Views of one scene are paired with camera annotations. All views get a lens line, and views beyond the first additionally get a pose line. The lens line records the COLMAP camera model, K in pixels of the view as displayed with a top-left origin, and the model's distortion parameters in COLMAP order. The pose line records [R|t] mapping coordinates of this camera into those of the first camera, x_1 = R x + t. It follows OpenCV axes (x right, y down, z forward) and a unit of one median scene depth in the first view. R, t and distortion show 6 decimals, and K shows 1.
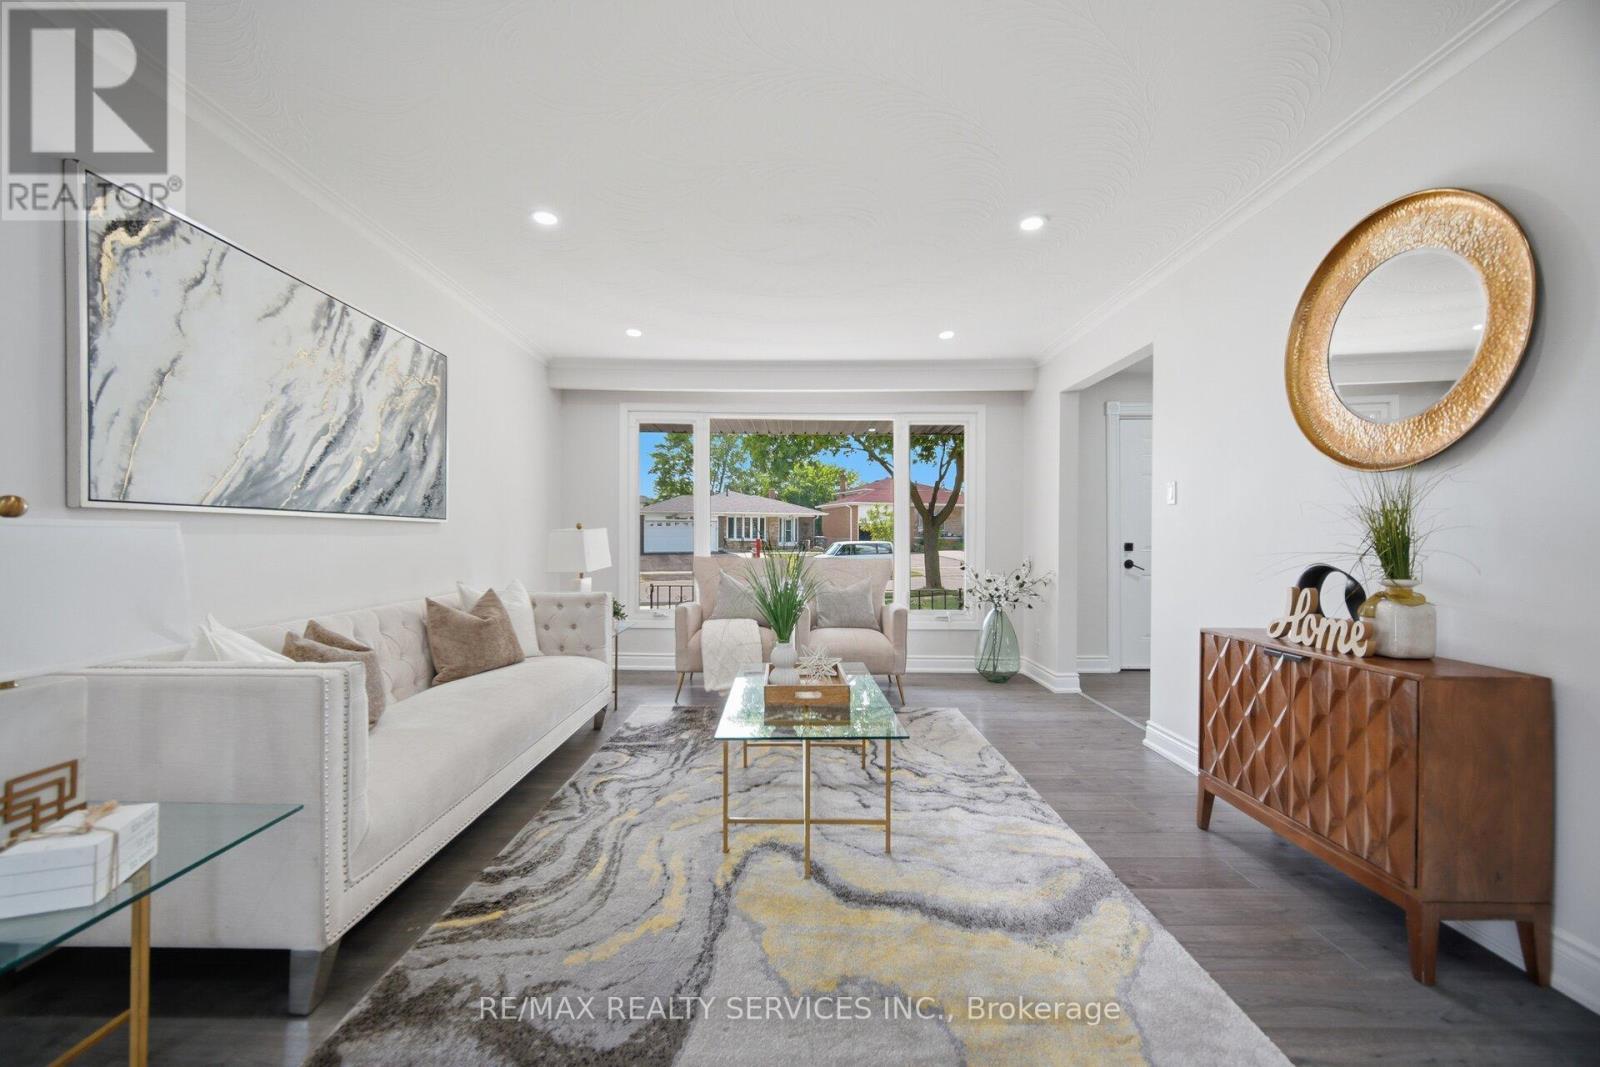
lens RADIAL K [[653.0, 0, 789.2], [0, 653.0, 526.6], [0, 0, 1]] dist [-0.003653, -0.000575]
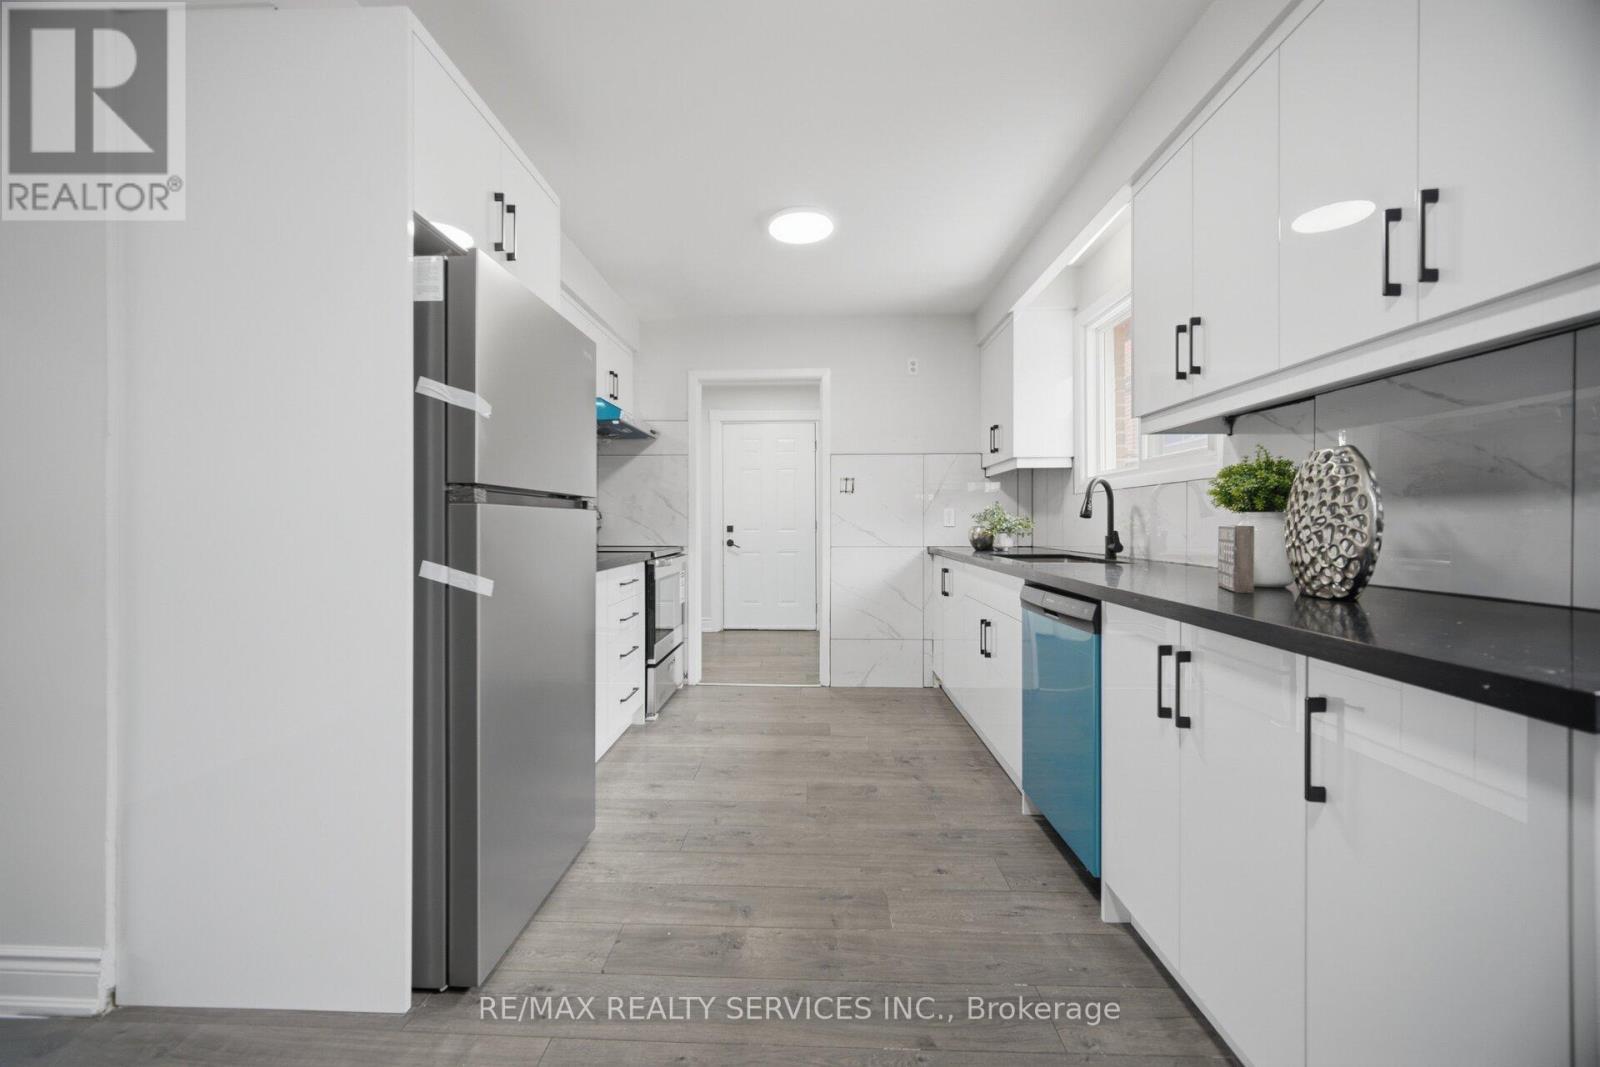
lens RADIAL K [[640.7, 0, 794.9], [0, 640.7, 525.0], [0, 0, 1]] dist [0.000719, 0.000481]
pose [[0.999809, 0.002308, -0.019415, 1.243044], [-0.001918, 0.999796, 0.020118, -0.000310], [0.019457, -0.020077, 0.999609, -0.364692]]
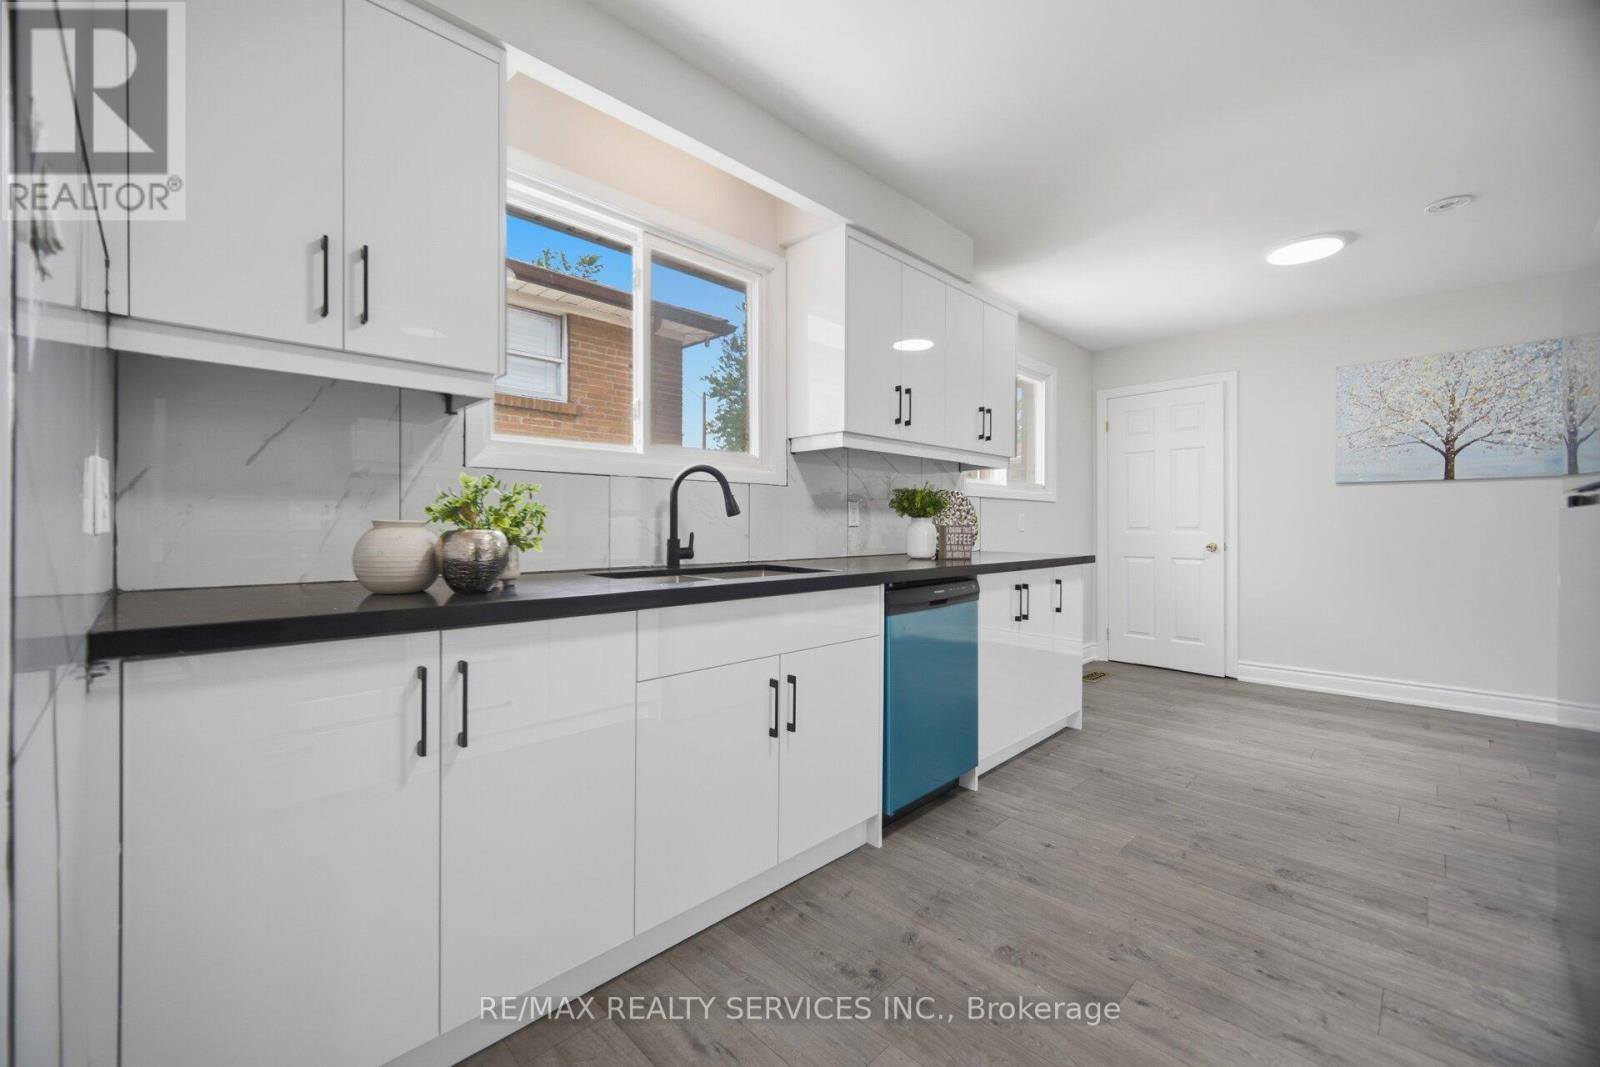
lens RADIAL K [[640.7, 0, 794.9], [0, 640.7, 525.0], [0, 0, 1]] dist [0.000719, 0.000481]
pose [[-0.713565, -0.004316, 0.700576, 1.069600], [-0.015845, 0.999825, -0.009979, 0.025926], [-0.700410, -0.018221, -0.713508, 1.119448]]
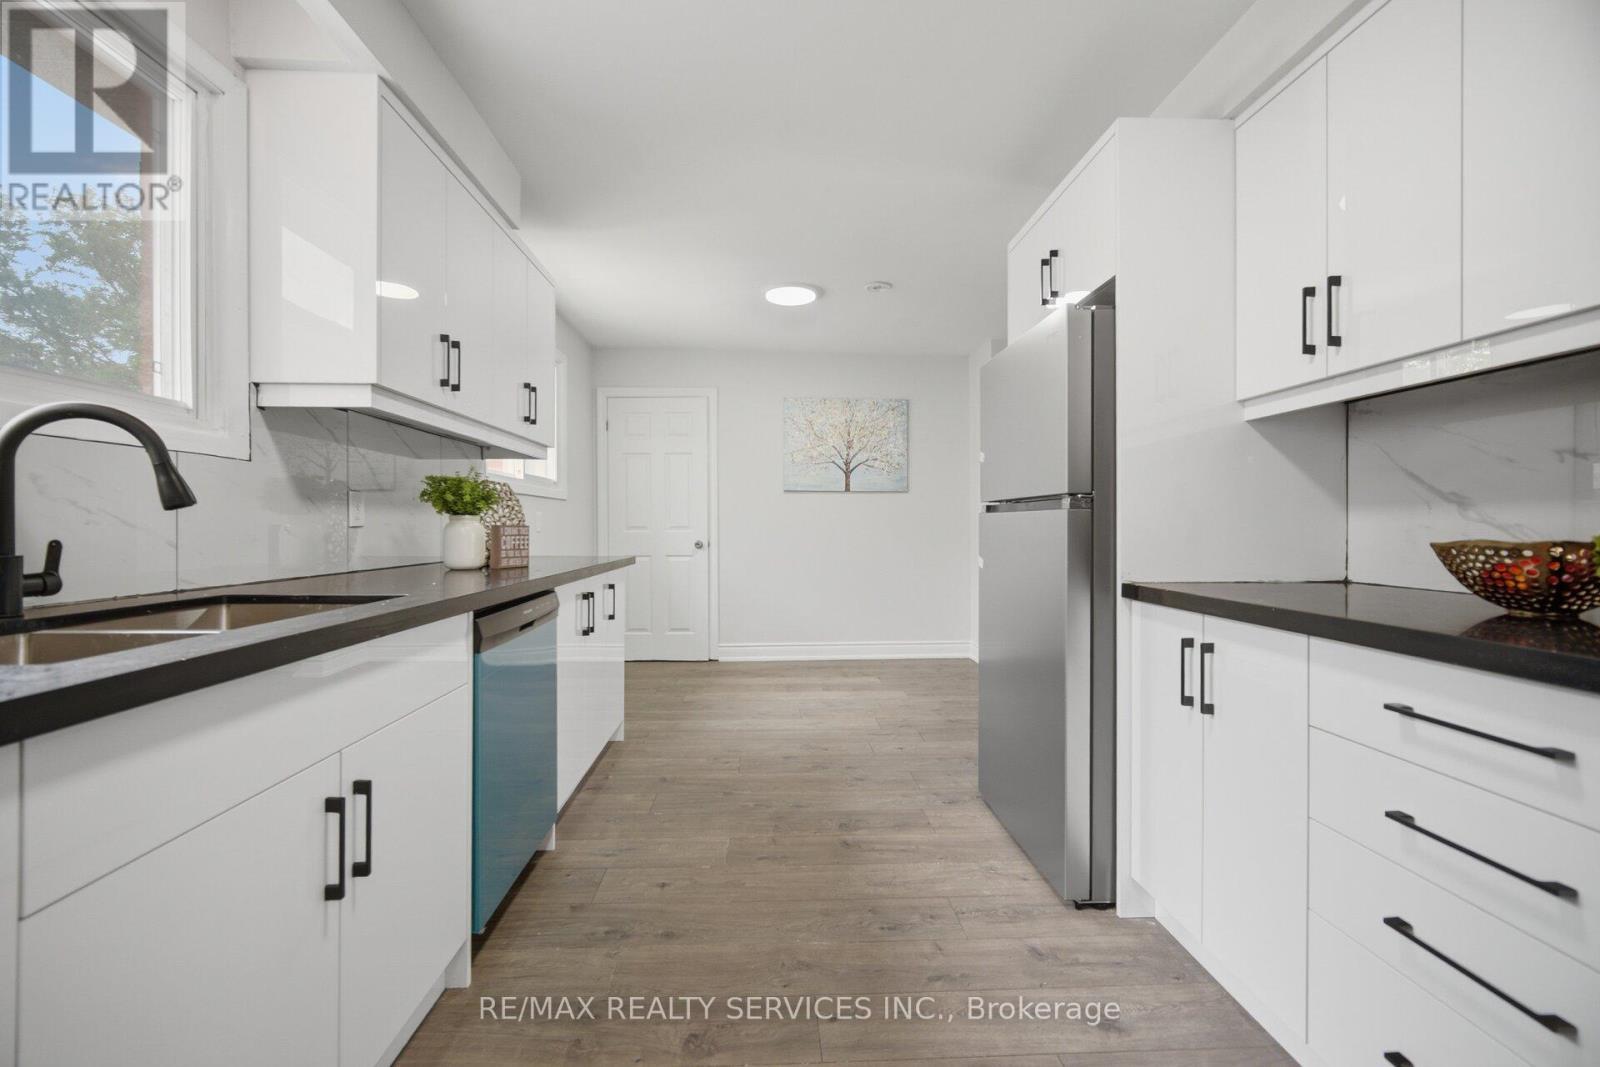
lens RADIAL K [[653.0, 0, 789.2], [0, 653.0, 526.6], [0, 0, 1]] dist [-0.003653, -0.000575]
pose [[-0.998727, -0.002743, -0.050365, 1.292961], [-0.001986, 0.999884, -0.015081, 0.025623], [0.050401, -0.014962, -0.998617, 1.058217]]
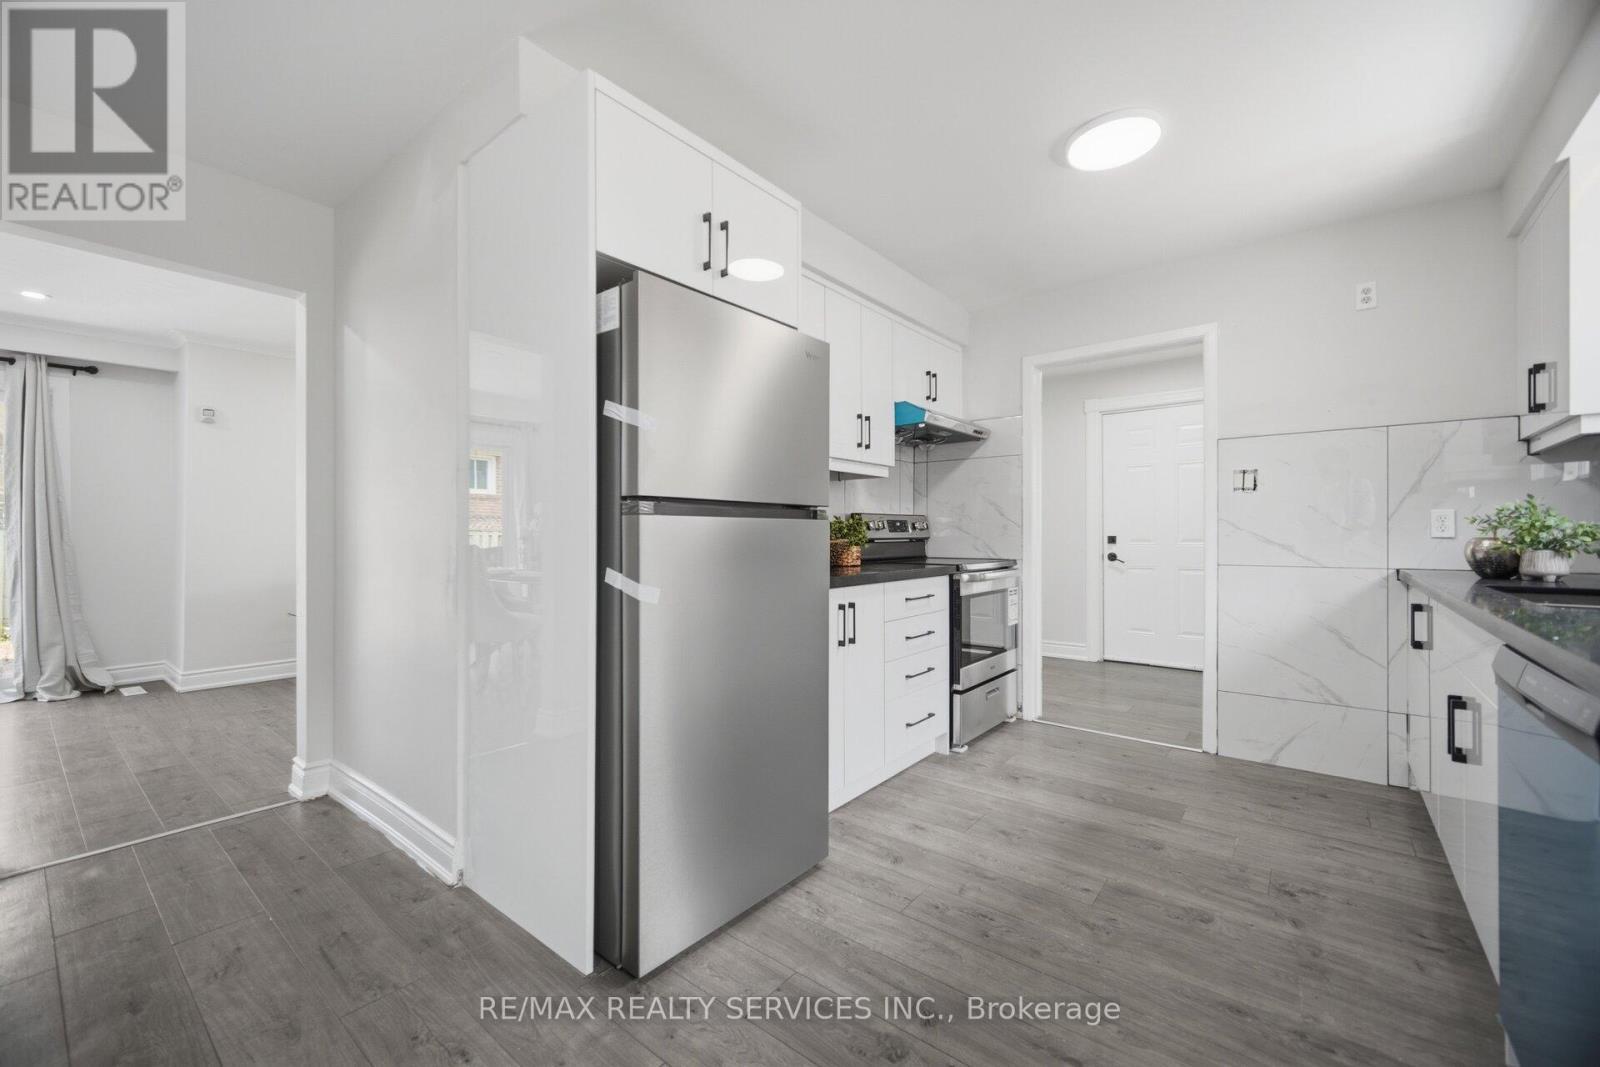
lens RADIAL K [[653.3, 0, 788.8], [0, 653.3, 533.7], [0, 0, 1]] dist [-0.000211, 0.000263]
pose [[0.782836, 0.000809, -0.622228, 1.419649], [0.010738, 0.999833, 0.014809, 0.002392], [0.622136, -0.018275, 0.782696, -0.204621]]
